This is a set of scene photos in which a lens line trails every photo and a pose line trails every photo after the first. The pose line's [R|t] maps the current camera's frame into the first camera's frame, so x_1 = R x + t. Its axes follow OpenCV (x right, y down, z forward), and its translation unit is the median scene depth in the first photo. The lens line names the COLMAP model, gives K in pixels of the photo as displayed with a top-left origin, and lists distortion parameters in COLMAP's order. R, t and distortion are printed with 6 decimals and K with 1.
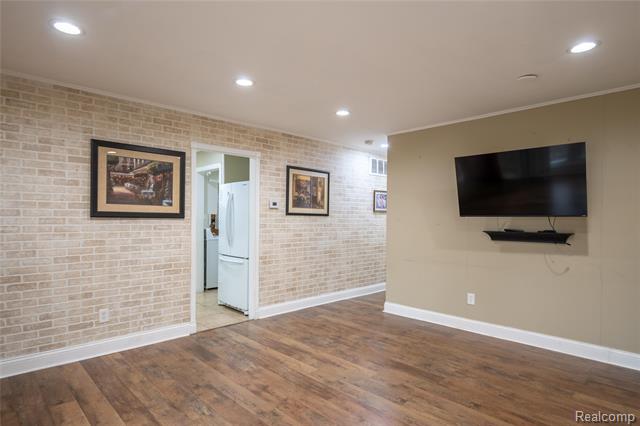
lens RADIAL K [[362.1, 0, 312.3], [0, 362.1, 216.0], [0, 0, 1]] dist [0.003759, -0.003642]
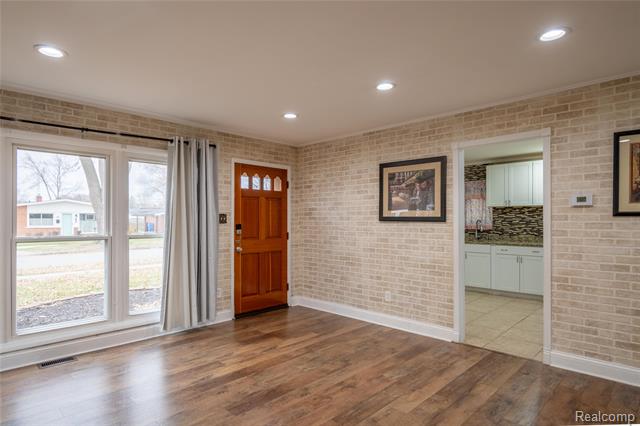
lens RADIAL K [[362.1, 0, 318.2], [0, 362.1, 212.8], [0, 0, 1]] dist [0.003759, -0.003642]
pose [[0.029729, -0.027897, -0.999169, 0.696324], [0.004904, 0.999602, -0.027764, 0.008453], [0.999546, -0.004075, 0.029854, 0.677936]]
